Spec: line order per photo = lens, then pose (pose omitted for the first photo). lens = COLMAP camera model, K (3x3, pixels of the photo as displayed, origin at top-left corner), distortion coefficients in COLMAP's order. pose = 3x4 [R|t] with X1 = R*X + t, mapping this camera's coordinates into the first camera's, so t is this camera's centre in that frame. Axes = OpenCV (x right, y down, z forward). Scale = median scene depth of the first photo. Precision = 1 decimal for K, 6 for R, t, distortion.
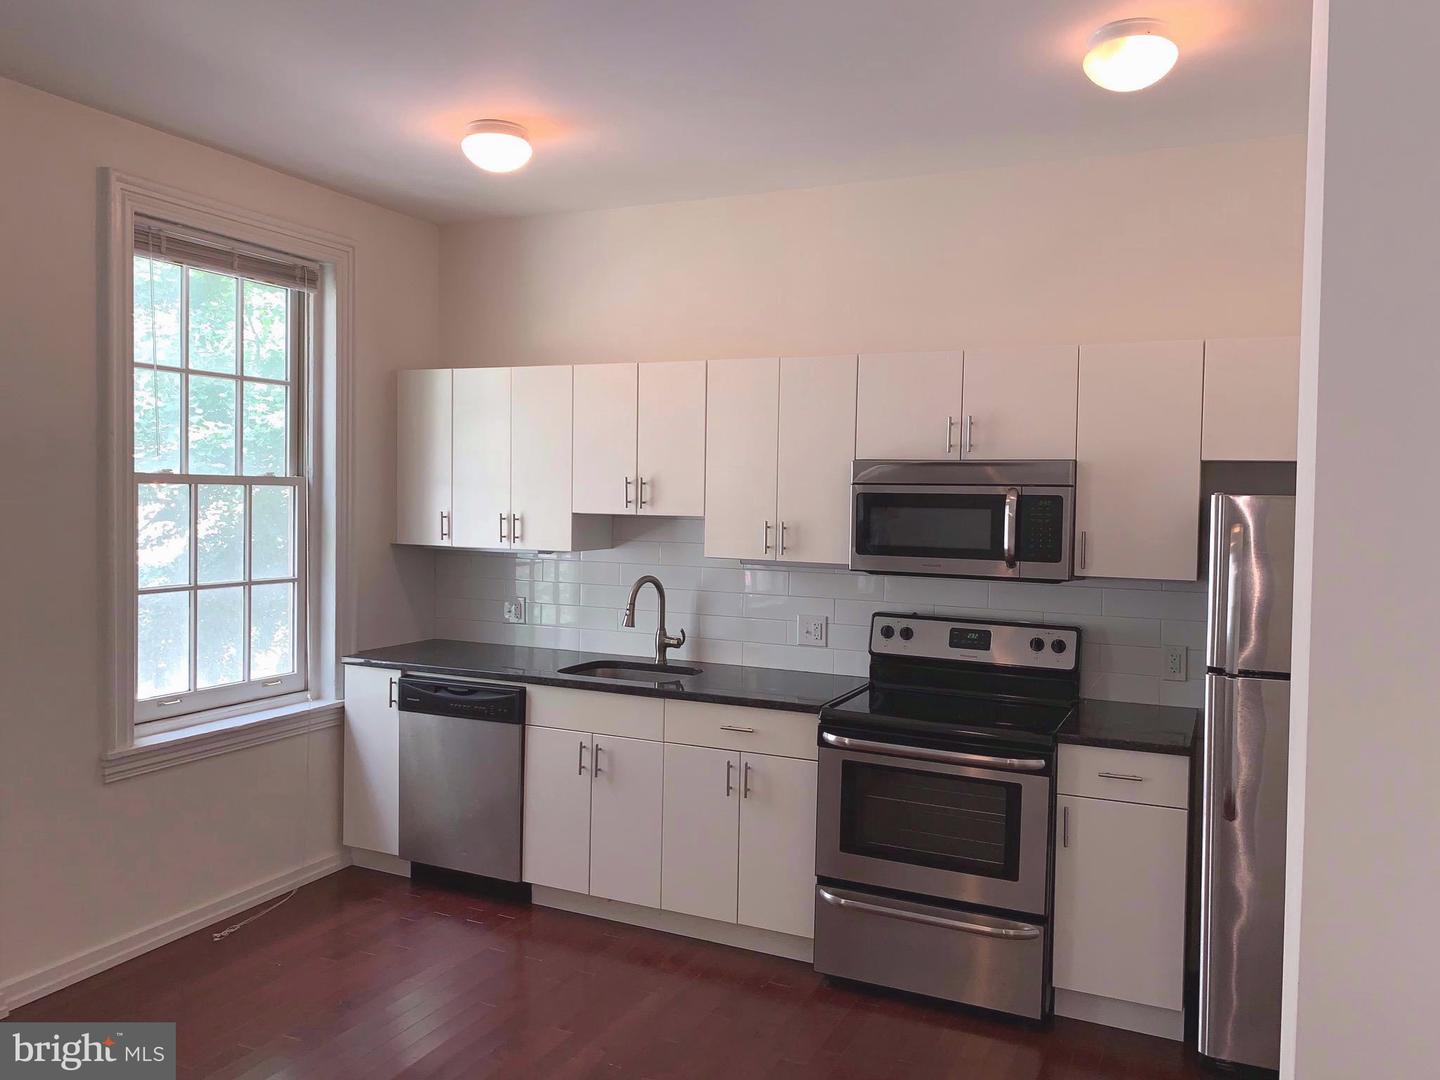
lens RADIAL K [[1077.4, 0, 724.1], [0, 1077.4, 537.9], [0, 0, 1]] dist [-0.012444, -0.051239]
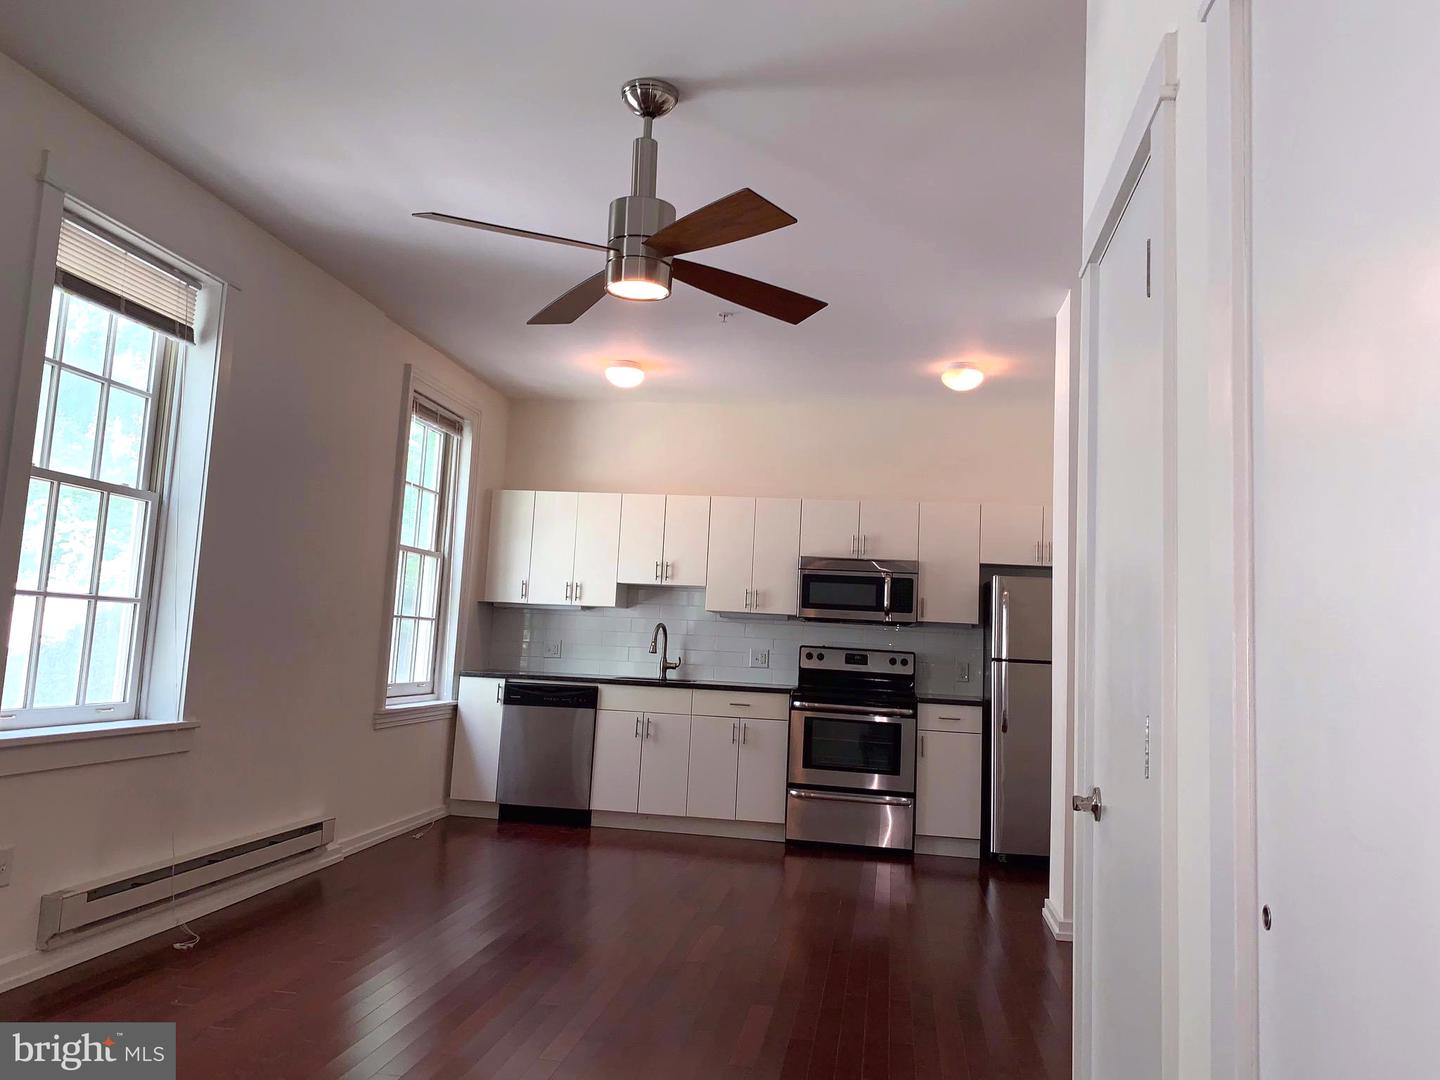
lens RADIAL K [[1077.4, 0, 715.1], [0, 1077.4, 526.1], [0, 0, 1]] dist [-0.012444, -0.051239]
pose [[0.962573, 0.056170, 0.265137, -0.482100], [-0.020056, 0.990368, -0.136999, 0.123724], [-0.270278, 0.126554, 0.954429, -0.670611]]
